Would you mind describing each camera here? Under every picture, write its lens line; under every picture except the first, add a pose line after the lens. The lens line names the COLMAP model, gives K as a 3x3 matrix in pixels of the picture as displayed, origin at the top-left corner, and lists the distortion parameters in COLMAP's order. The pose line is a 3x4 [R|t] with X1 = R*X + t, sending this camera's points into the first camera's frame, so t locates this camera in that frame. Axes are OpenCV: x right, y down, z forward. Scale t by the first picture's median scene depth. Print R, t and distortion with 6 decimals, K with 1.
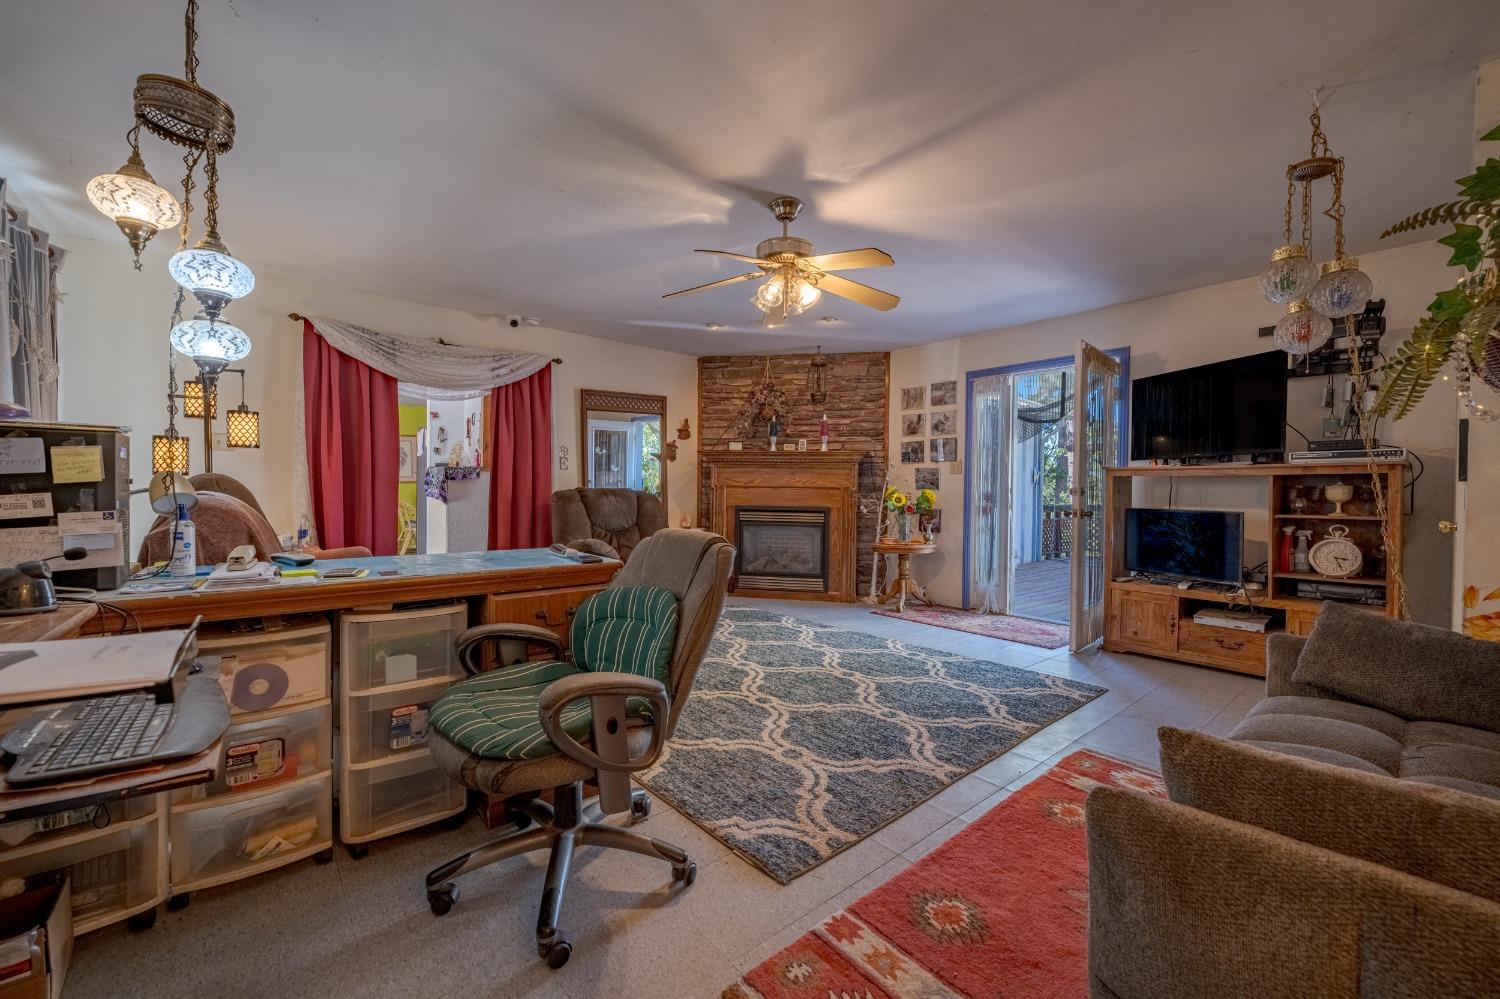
lens RADIAL K [[596.7, 0, 745.7], [0, 596.7, 493.3], [0, 0, 1]] dist [0.010705, -0.000157]
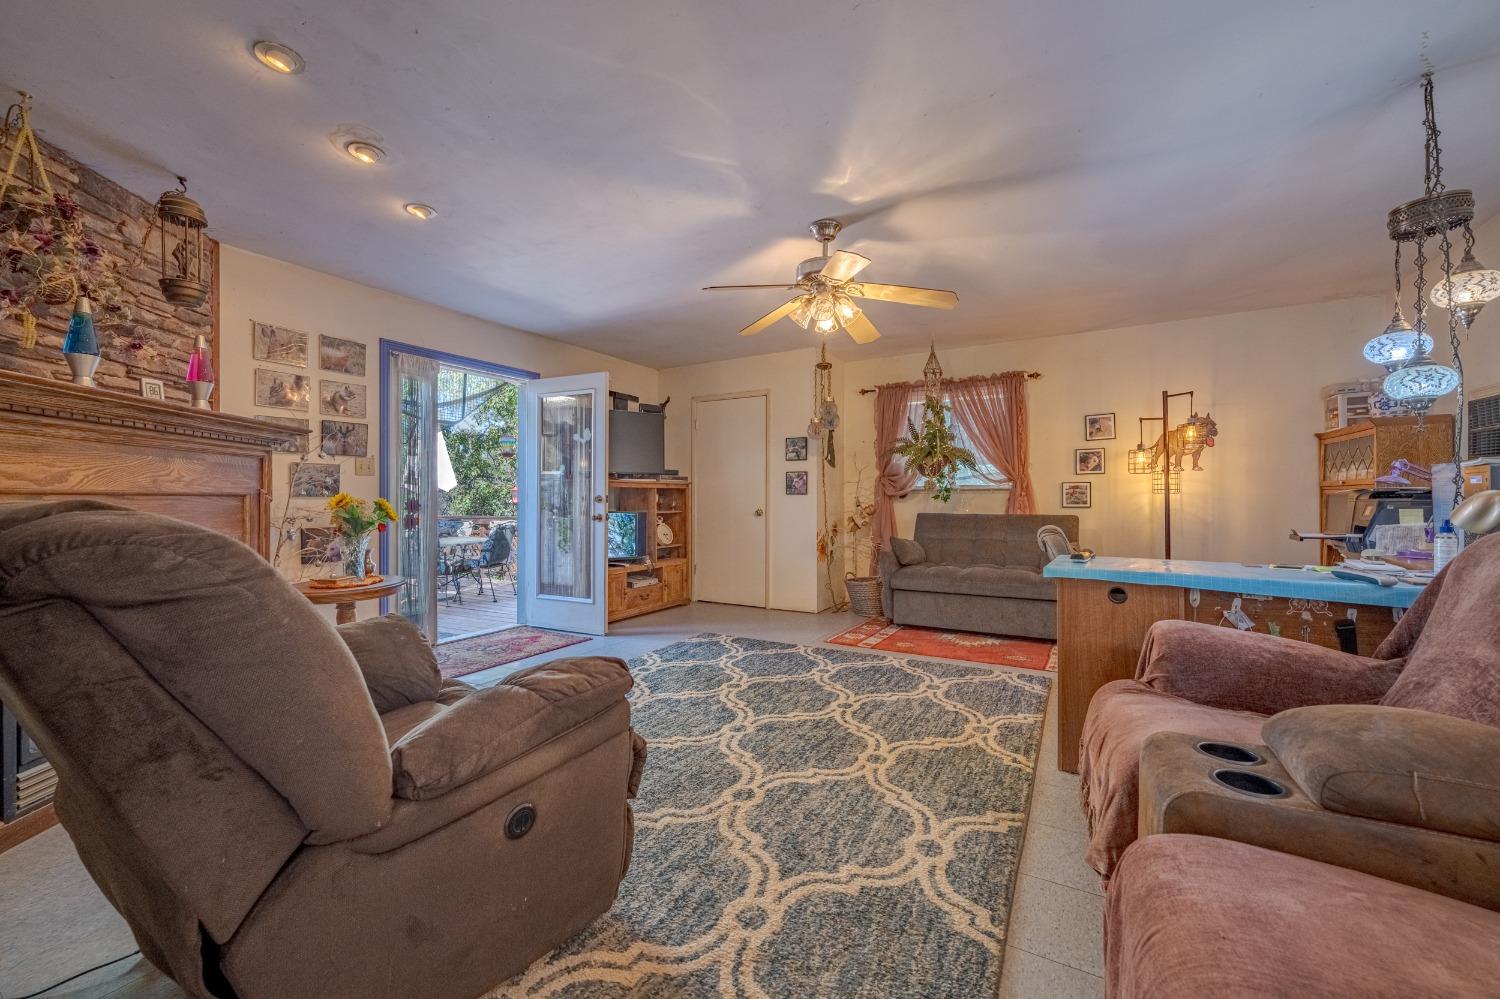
lens RADIAL K [[593.3, 0, 755.0], [0, 593.3, 495.9], [0, 0, 1]] dist [-0.002604, 0.002689]
pose [[-0.338643, -0.004990, 0.940902, -0.754419], [0.001472, 0.999982, 0.005833, -0.017675], [-0.940914, 0.003360, -0.338630, 1.283971]]
